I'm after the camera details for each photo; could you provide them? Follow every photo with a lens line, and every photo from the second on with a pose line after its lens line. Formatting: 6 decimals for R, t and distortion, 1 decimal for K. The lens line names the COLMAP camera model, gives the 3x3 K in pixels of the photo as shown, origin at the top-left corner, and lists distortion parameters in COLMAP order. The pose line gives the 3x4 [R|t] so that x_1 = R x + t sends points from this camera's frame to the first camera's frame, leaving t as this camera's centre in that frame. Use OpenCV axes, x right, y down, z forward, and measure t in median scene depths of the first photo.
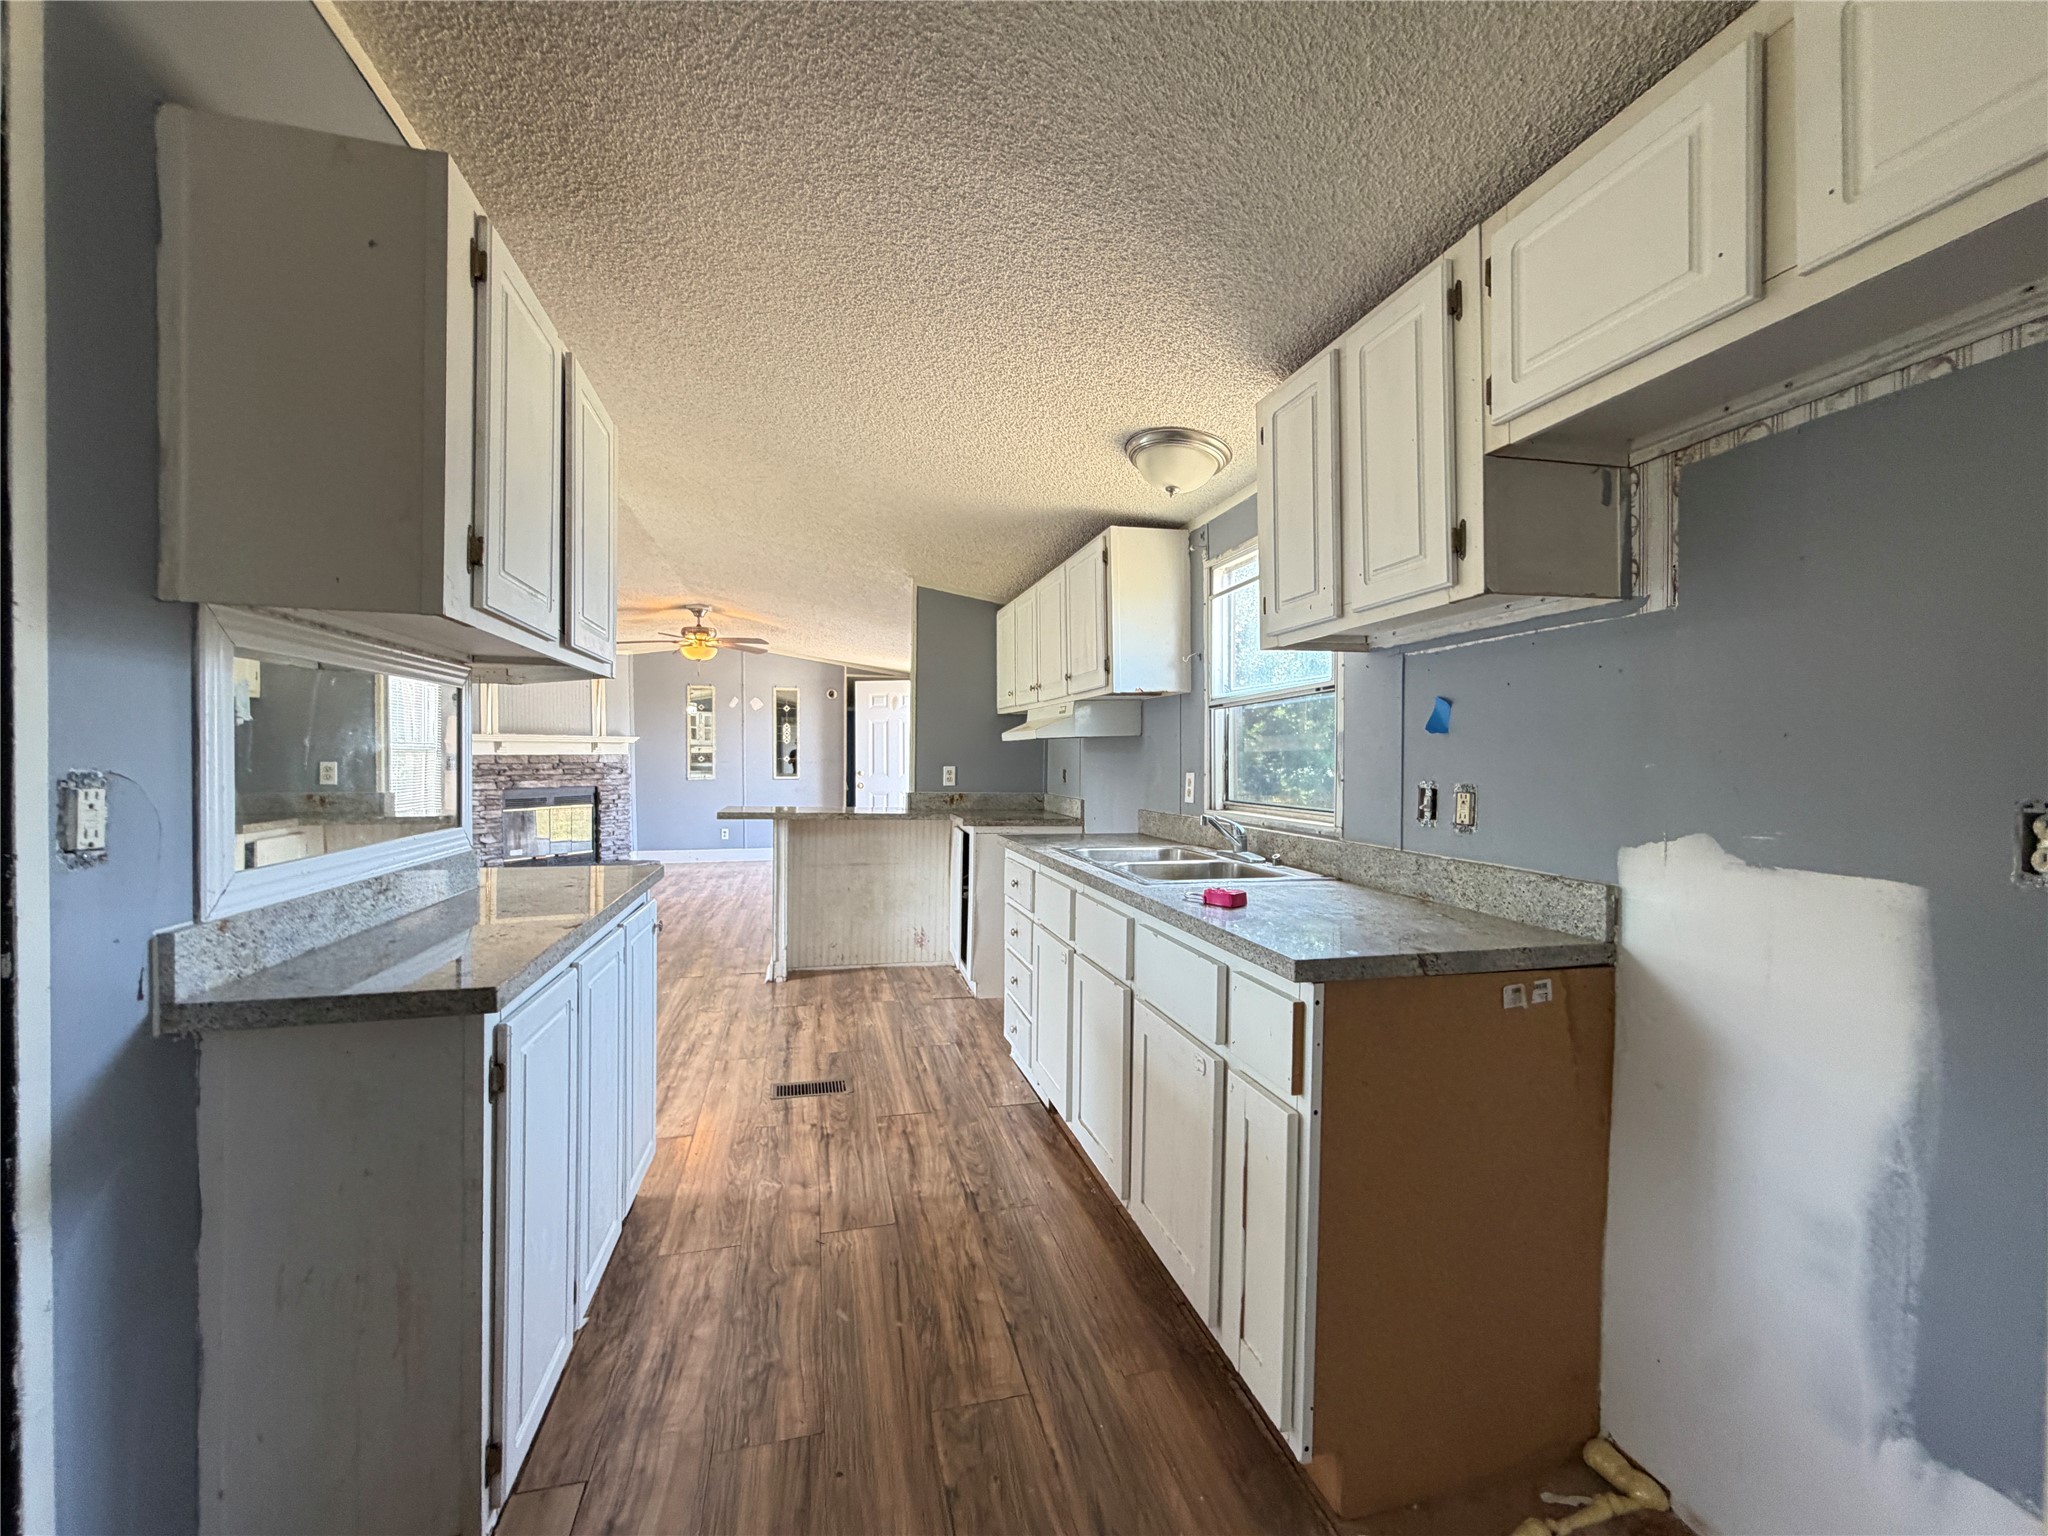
lens RADIAL K [[821.1, 0, 1017.5], [0, 821.1, 771.7], [0, 0, 1]] dist [0.002621, 0.000083]
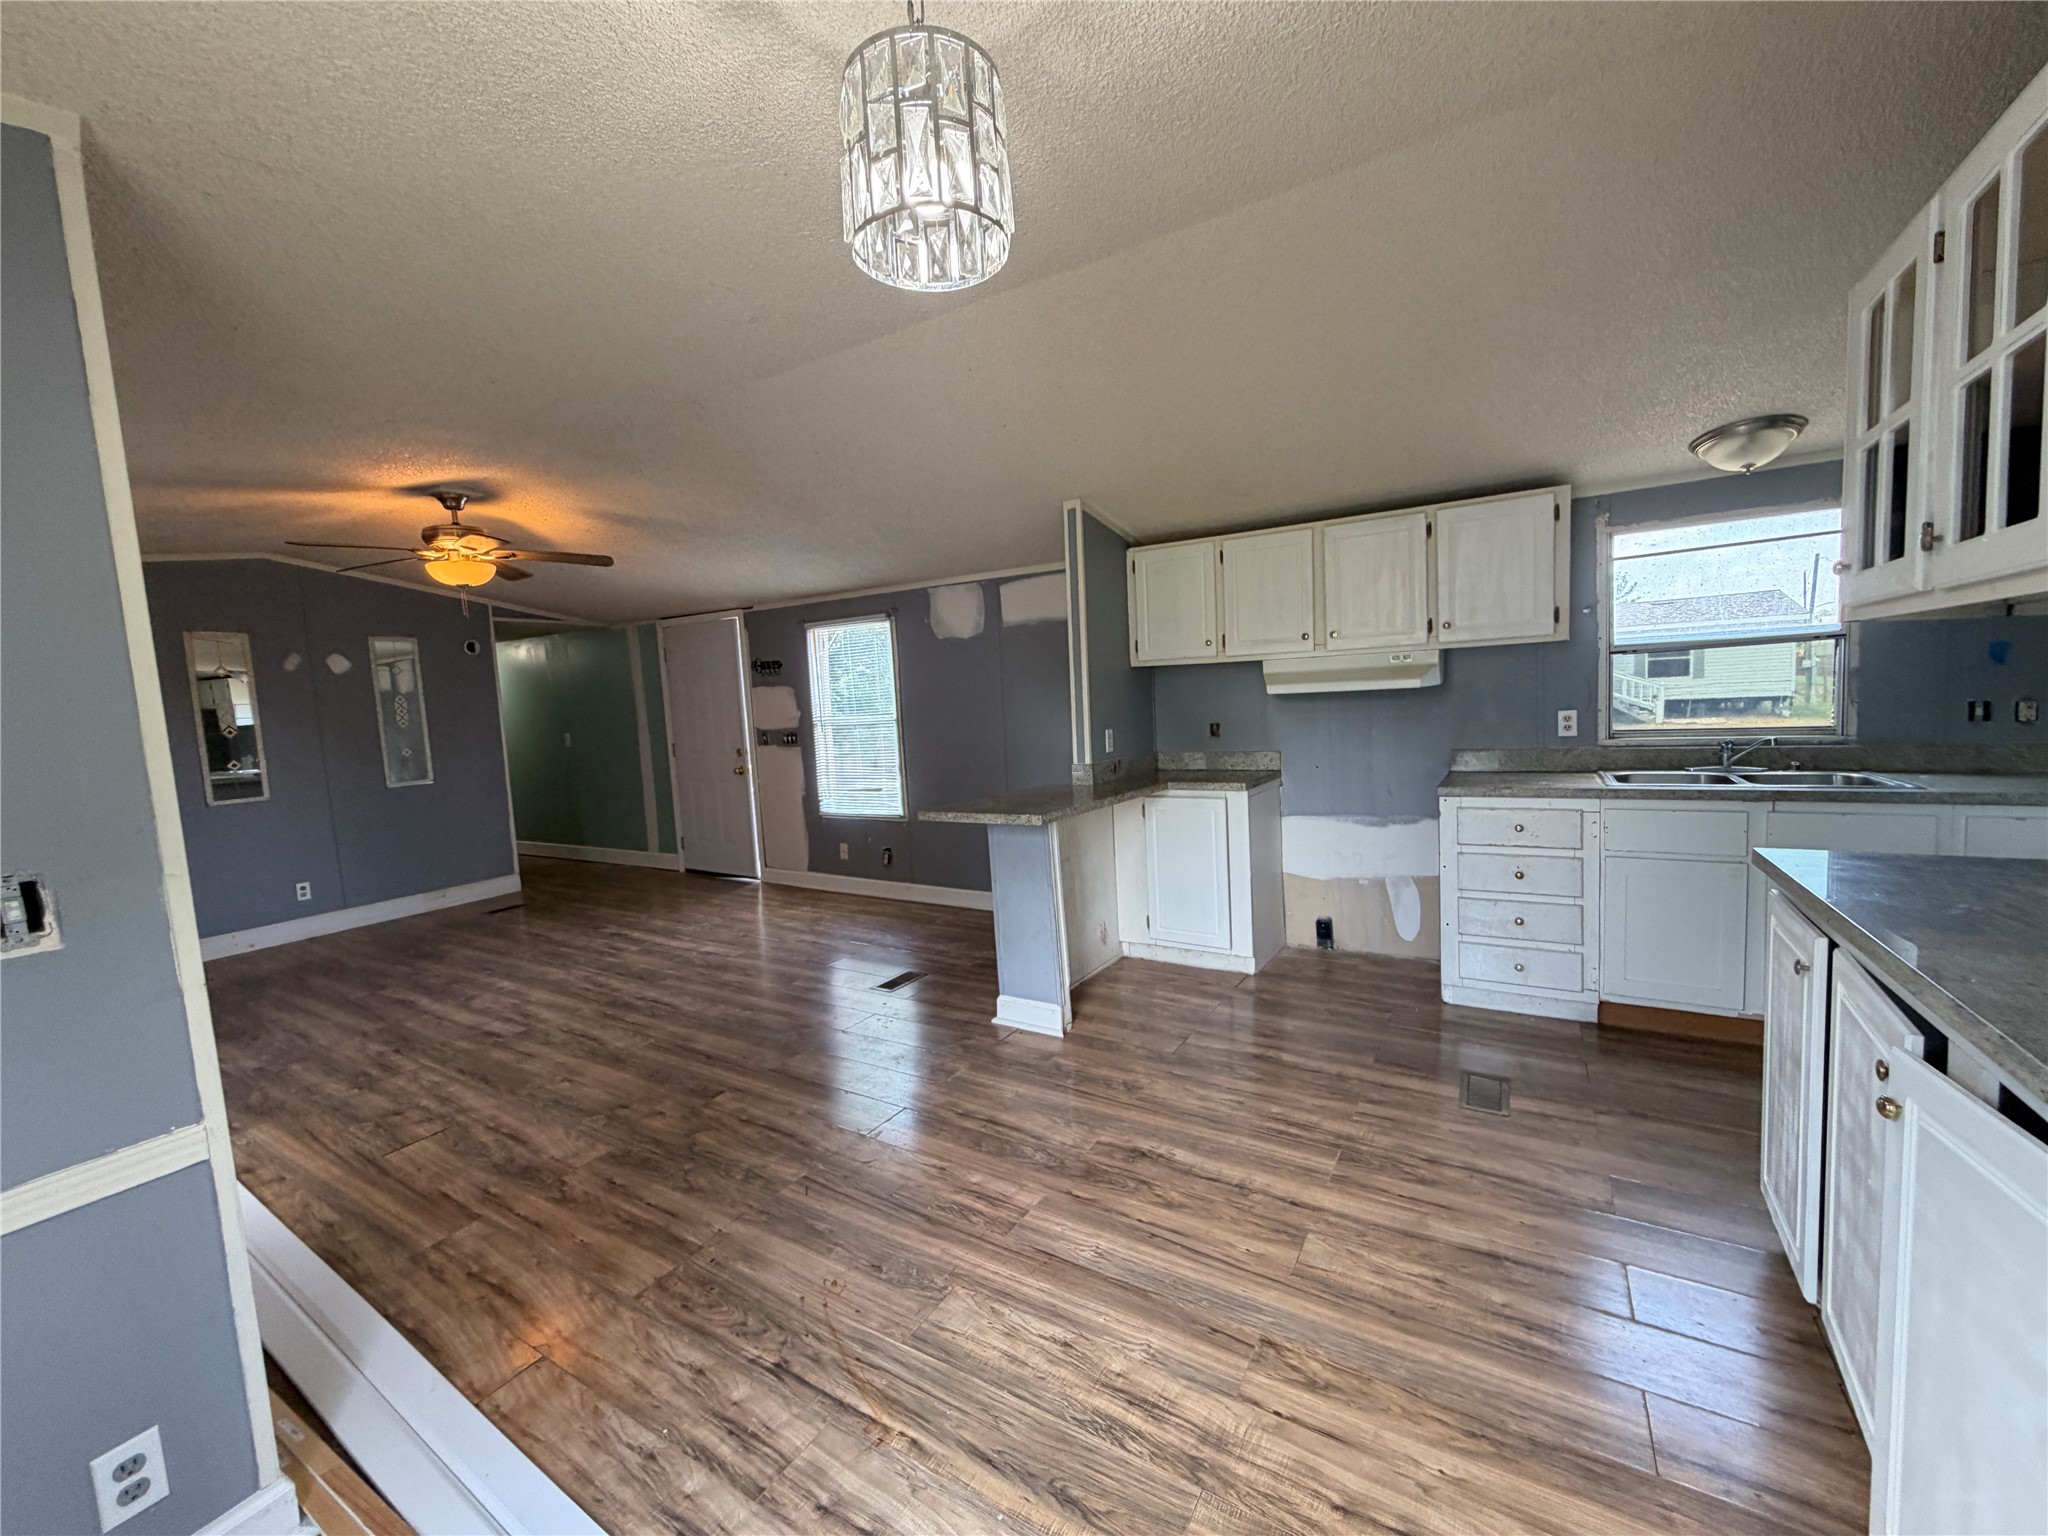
lens RADIAL K [[821.1, 0, 1017.5], [0, 821.1, 771.7], [0, 0, 1]] dist [0.002621, 0.000083]
pose [[0.715804, -0.108668, 0.689794, -1.096697], [0.069849, 0.994005, 0.084110, -0.060902], [-0.694799, -0.012025, 0.719104, 0.668251]]
